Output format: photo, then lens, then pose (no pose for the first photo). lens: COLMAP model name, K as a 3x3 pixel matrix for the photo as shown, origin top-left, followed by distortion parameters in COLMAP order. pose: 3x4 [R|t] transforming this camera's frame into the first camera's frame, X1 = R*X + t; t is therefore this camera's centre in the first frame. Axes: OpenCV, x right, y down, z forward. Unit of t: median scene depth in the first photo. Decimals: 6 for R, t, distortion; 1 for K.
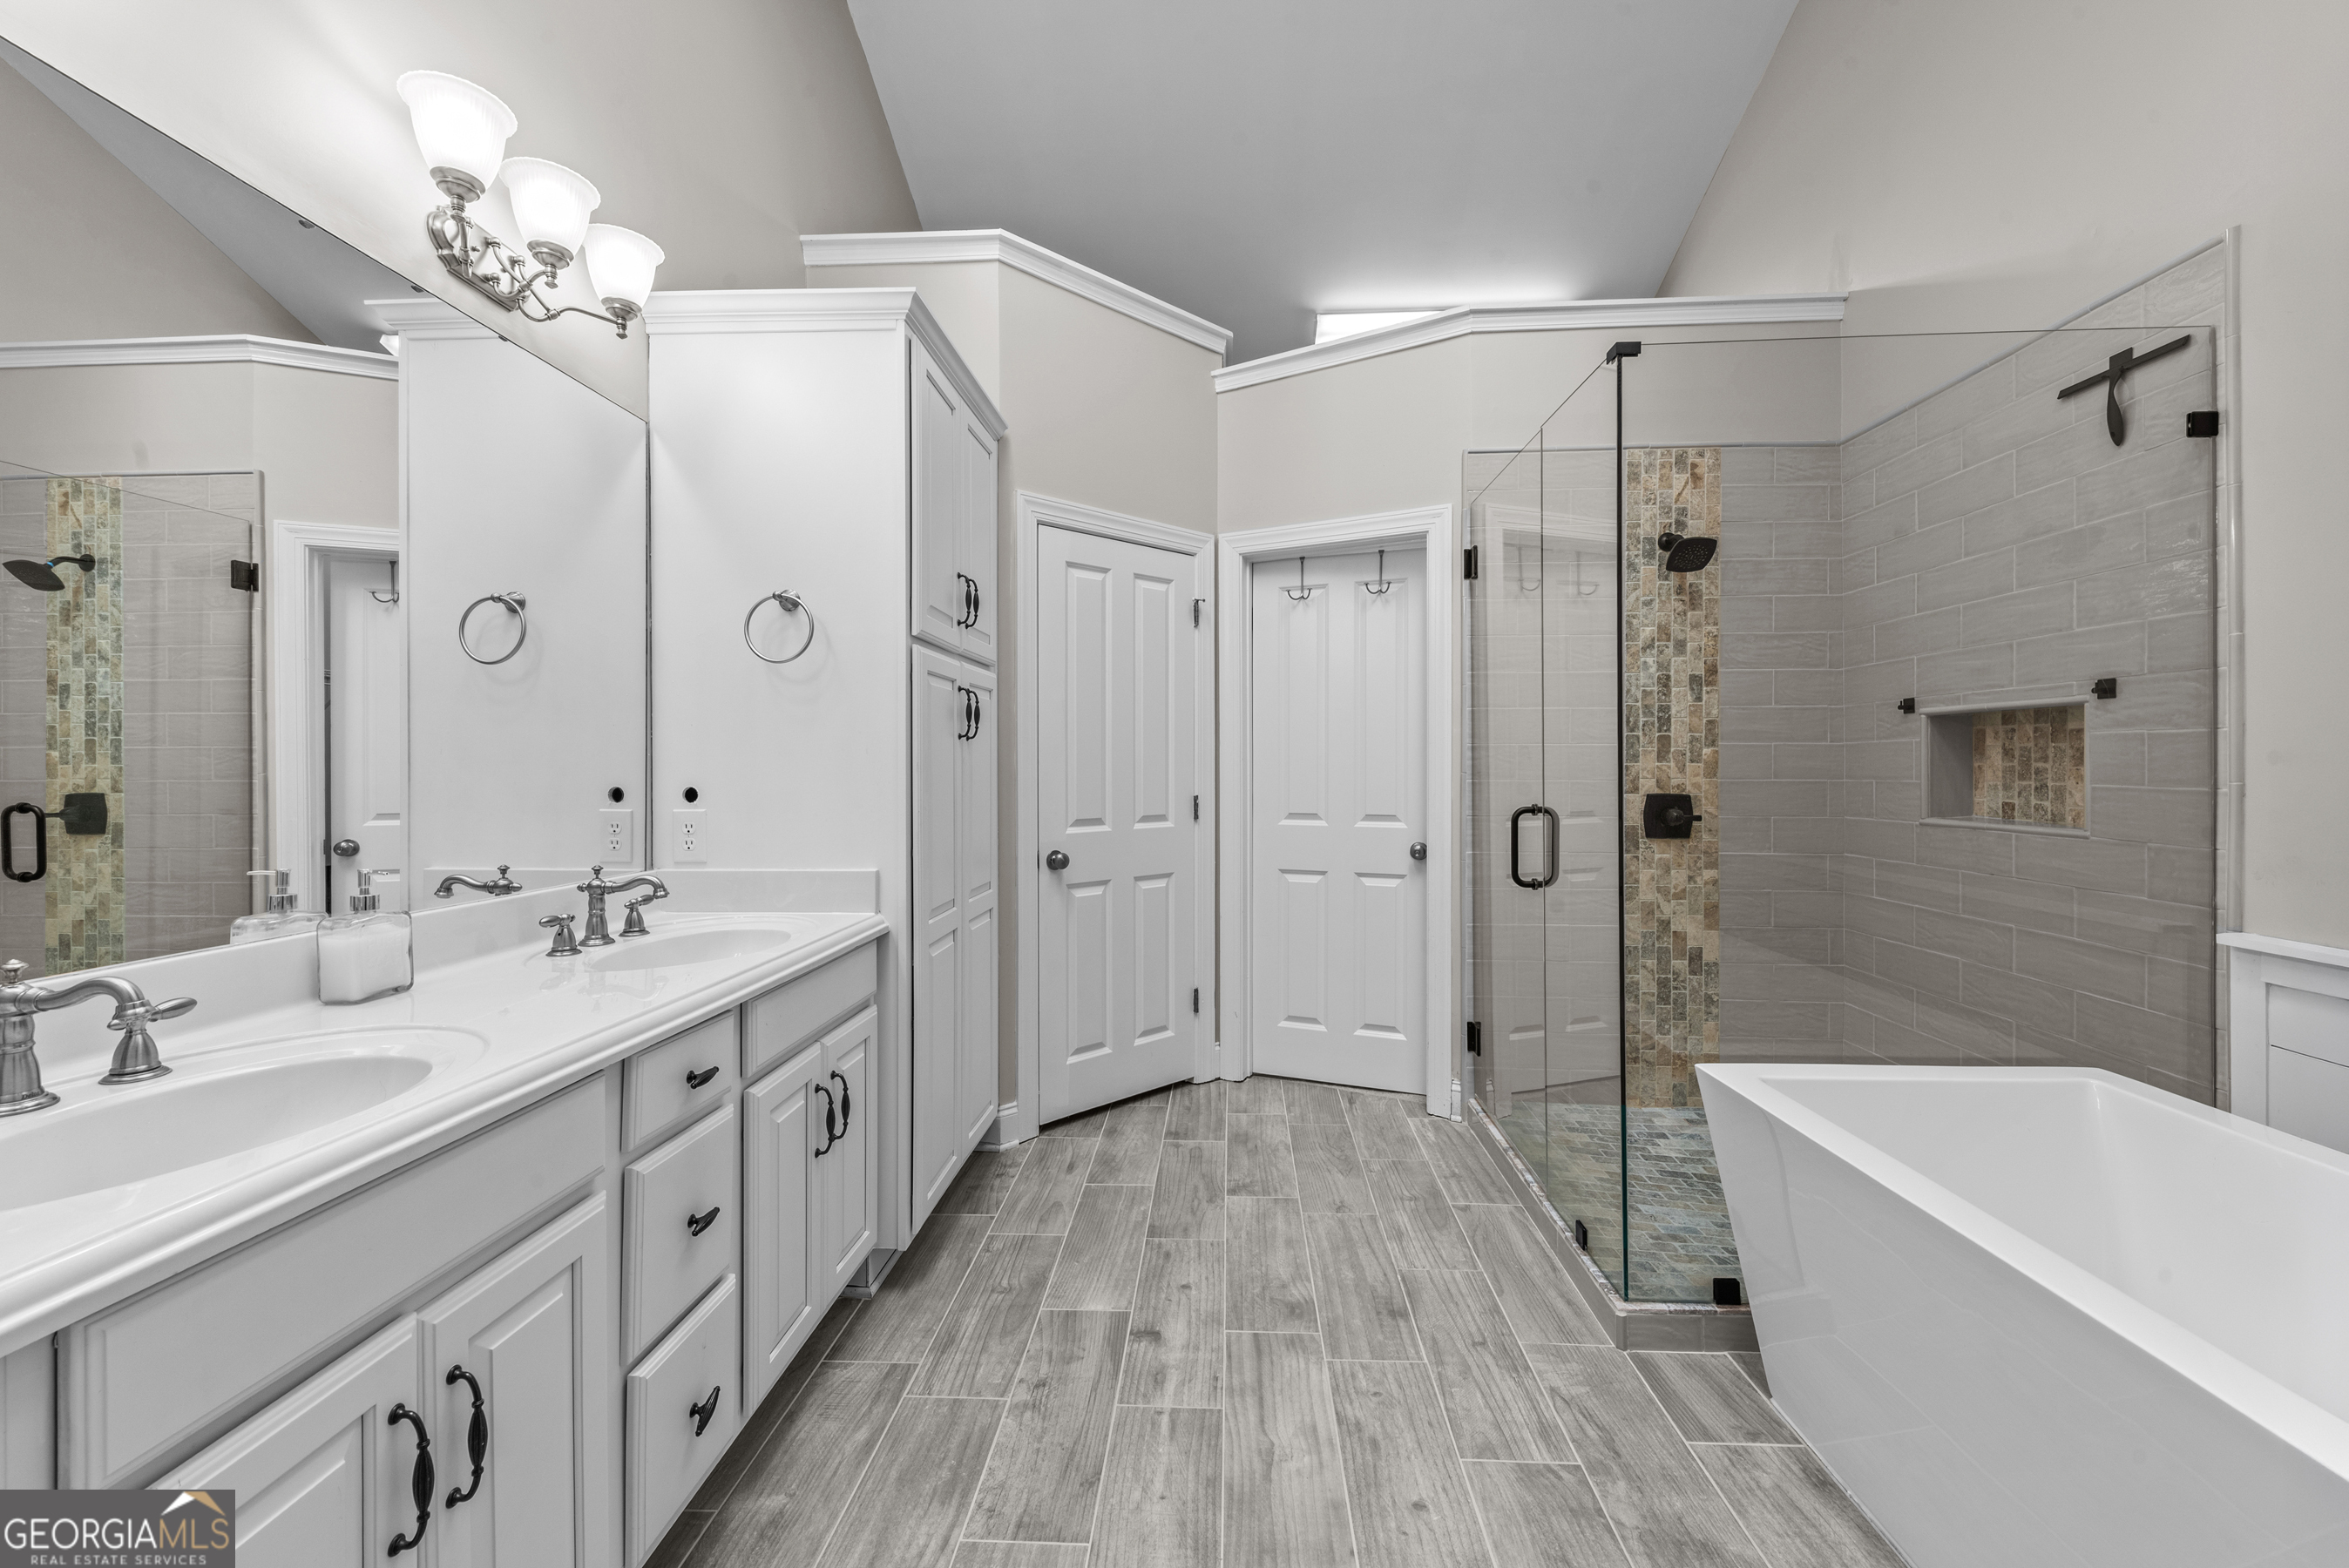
lens RADIAL K [[895.8, 0, 1181.1], [0, 895.8, 767.2], [0, 0, 1]] dist [-0.001351, 0.000016]
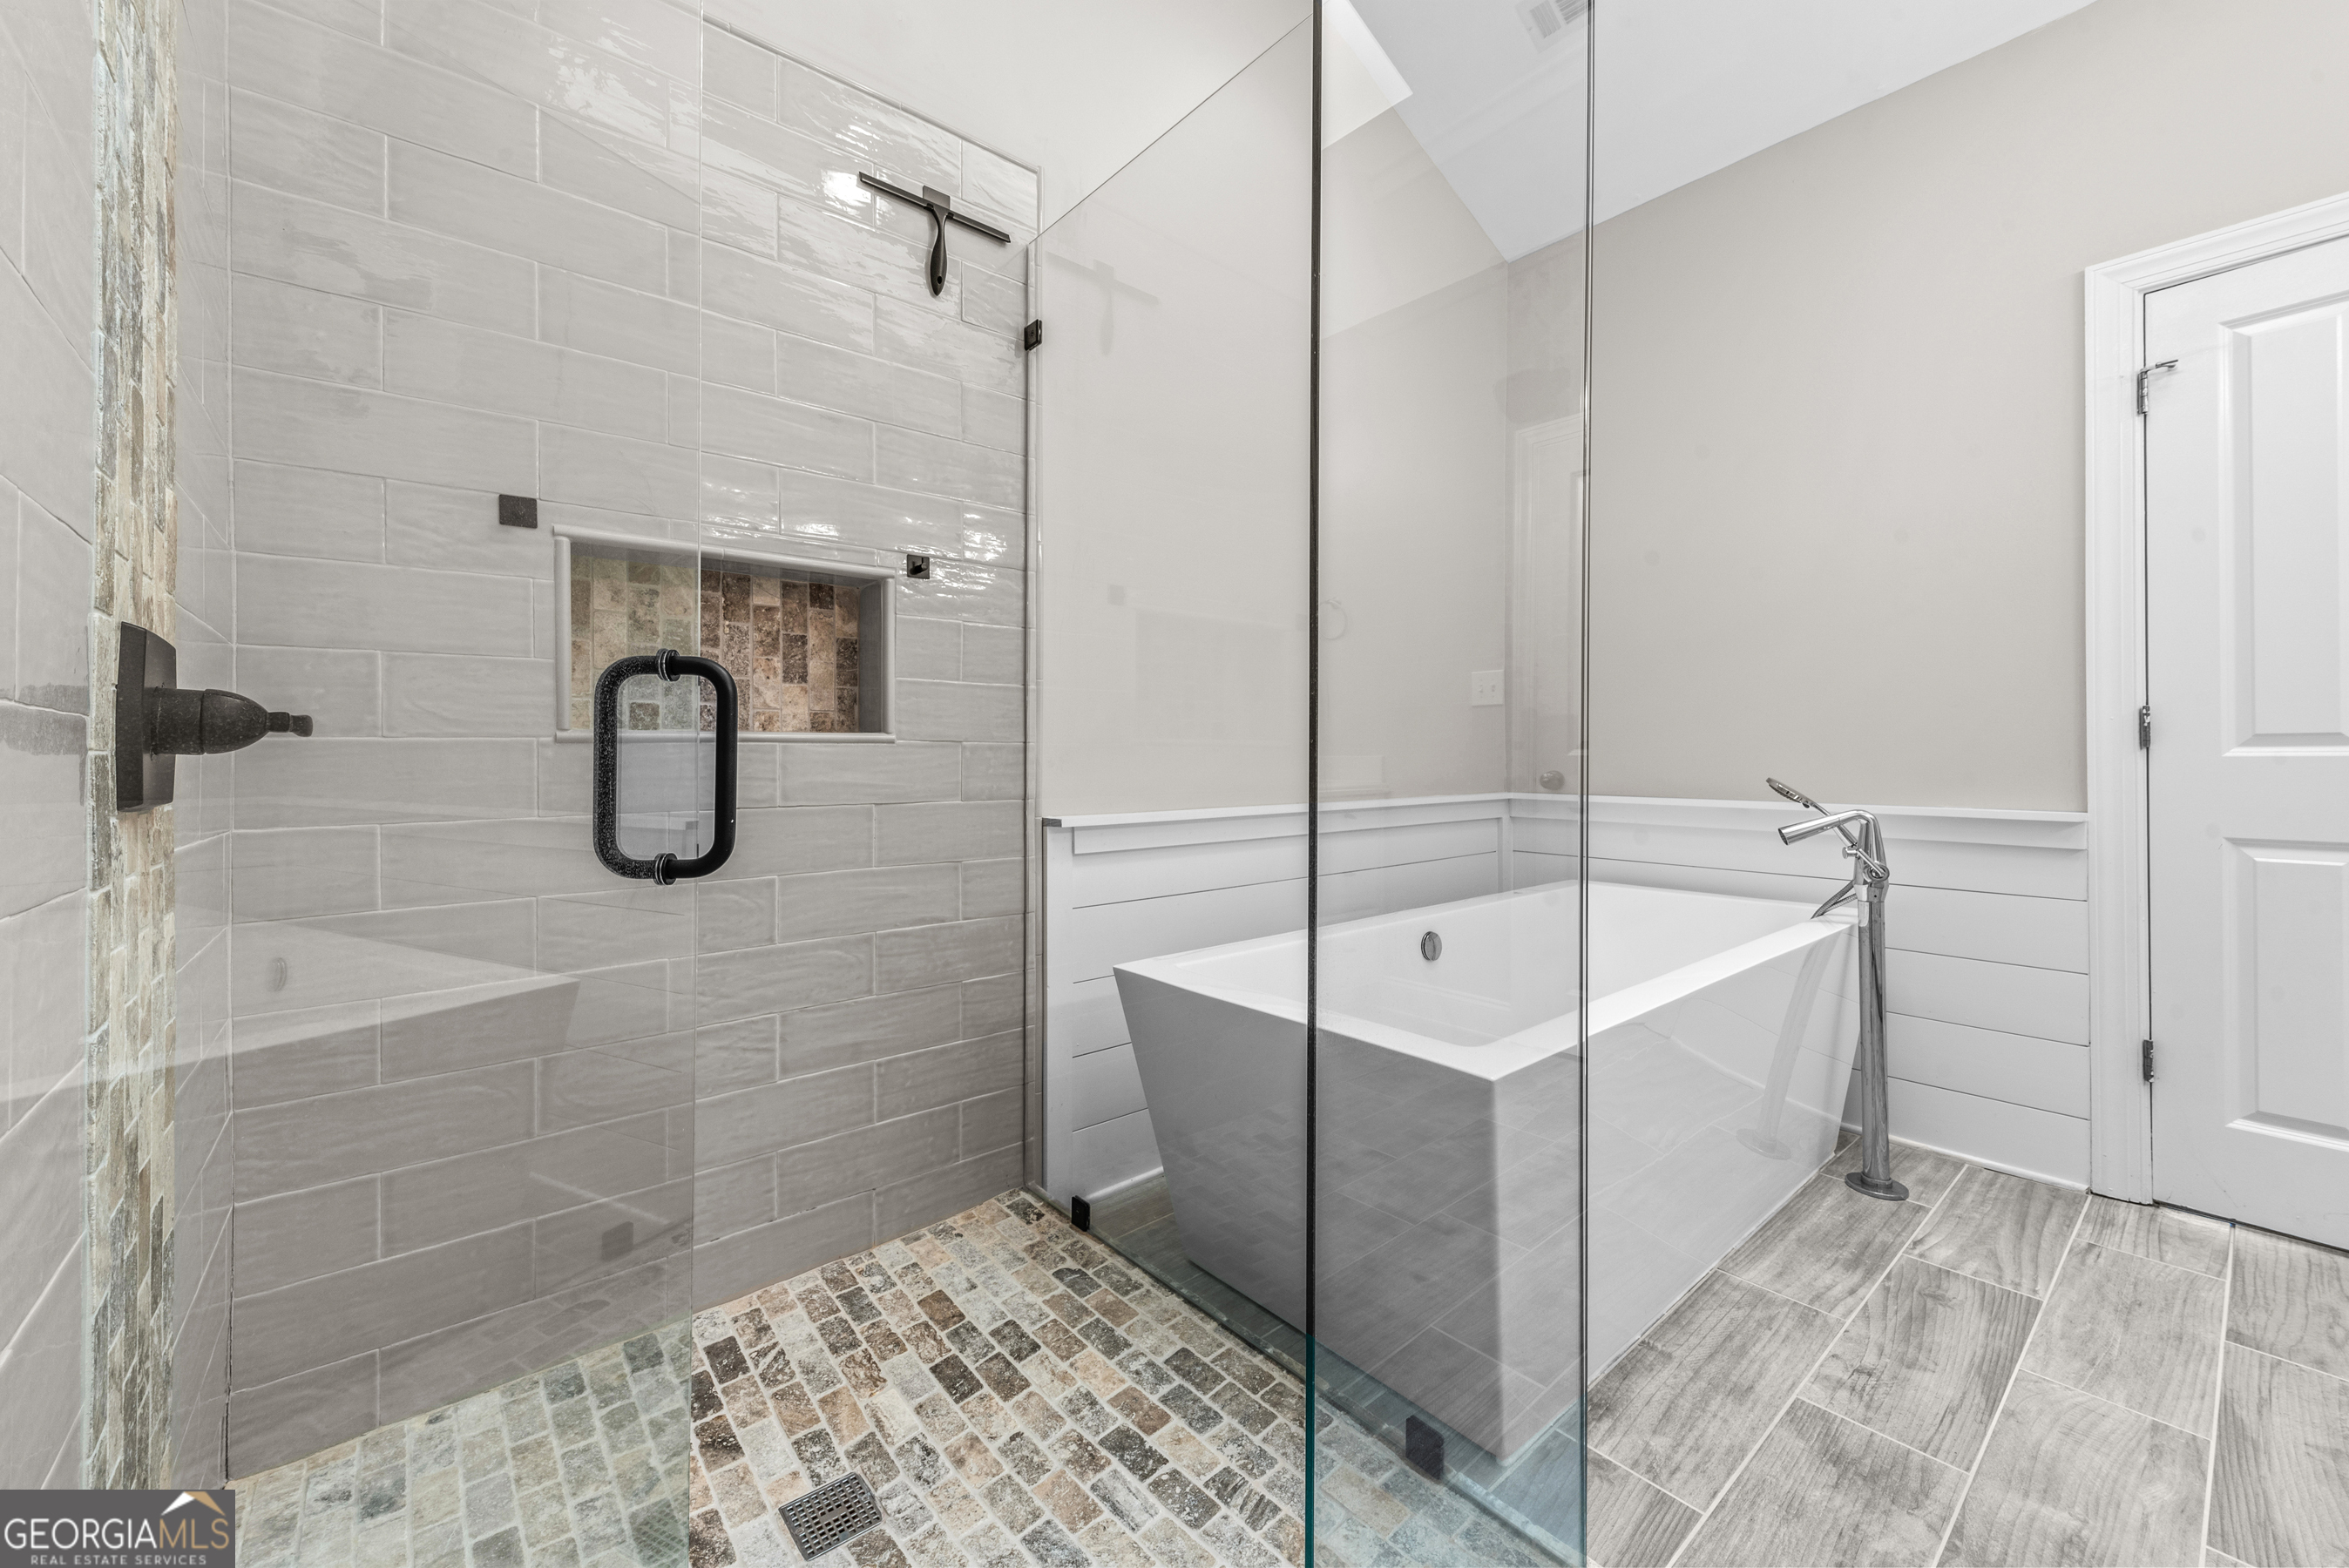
lens RADIAL K [[895.8, 0, 1170.9], [0, 895.8, 768.3], [0, 0, 1]] dist [-0.001351, 0.000016]
pose [[-0.684962, 0.000362, 0.728579, 0.225067], [0.008142, 0.999941, 0.007158, 0.096031], [-0.728534, 0.010835, -0.684924, 1.328958]]
